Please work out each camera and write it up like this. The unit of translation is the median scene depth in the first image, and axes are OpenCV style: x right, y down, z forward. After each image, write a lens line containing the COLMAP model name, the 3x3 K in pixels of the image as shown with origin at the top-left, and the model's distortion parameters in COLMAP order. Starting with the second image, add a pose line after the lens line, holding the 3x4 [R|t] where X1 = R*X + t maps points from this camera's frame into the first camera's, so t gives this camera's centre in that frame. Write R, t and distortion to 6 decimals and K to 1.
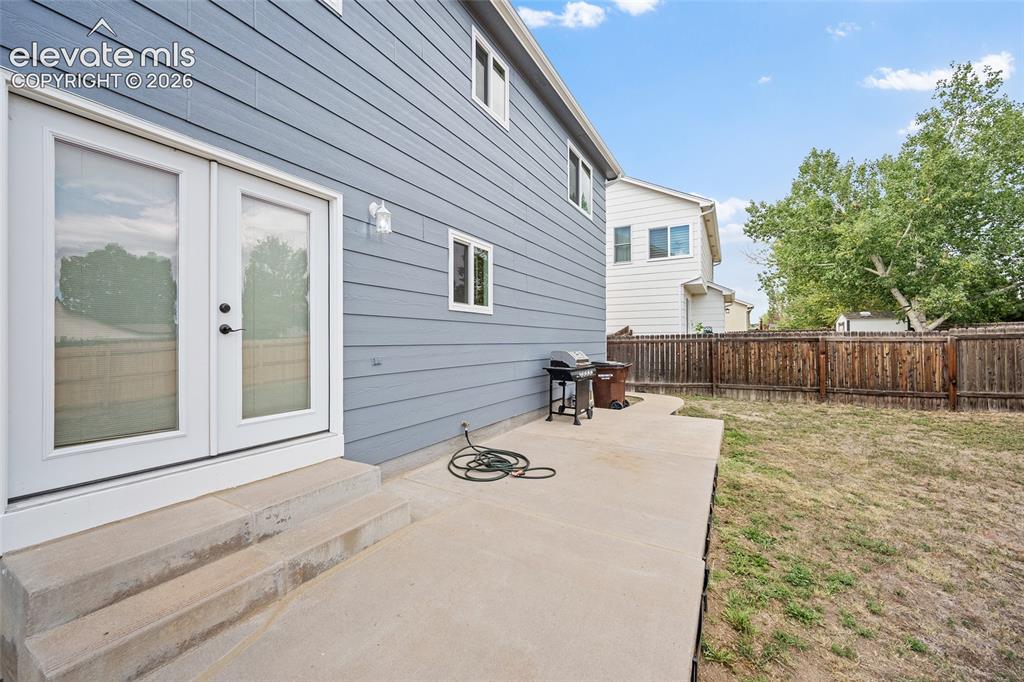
lens RADIAL K [[401.5, 0, 511.8], [0, 401.5, 340.3], [0, 0, 1]] dist [-0.002076, -0.000580]
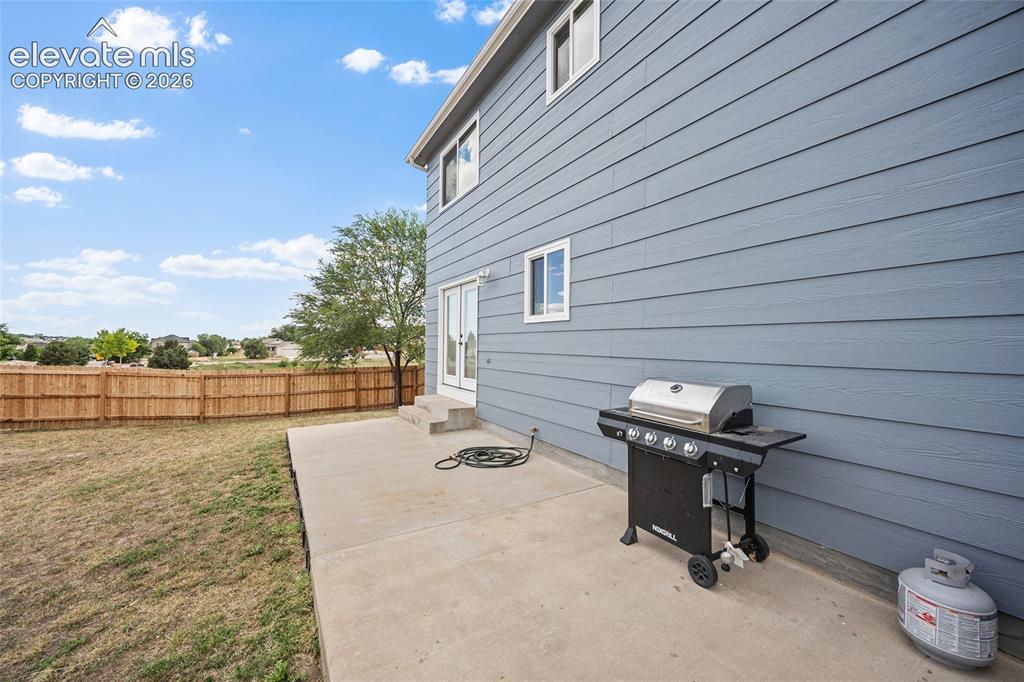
lens RADIAL K [[401.5, 0, 510.2], [0, 401.5, 342.4], [0, 0, 1]] dist [-0.002076, -0.000580]
pose [[-0.508367, 0.000442, -0.861140, 0.839274], [-0.001233, 0.999998, 0.001241, -0.020919], [0.861139, 0.001693, -0.508366, 1.500625]]
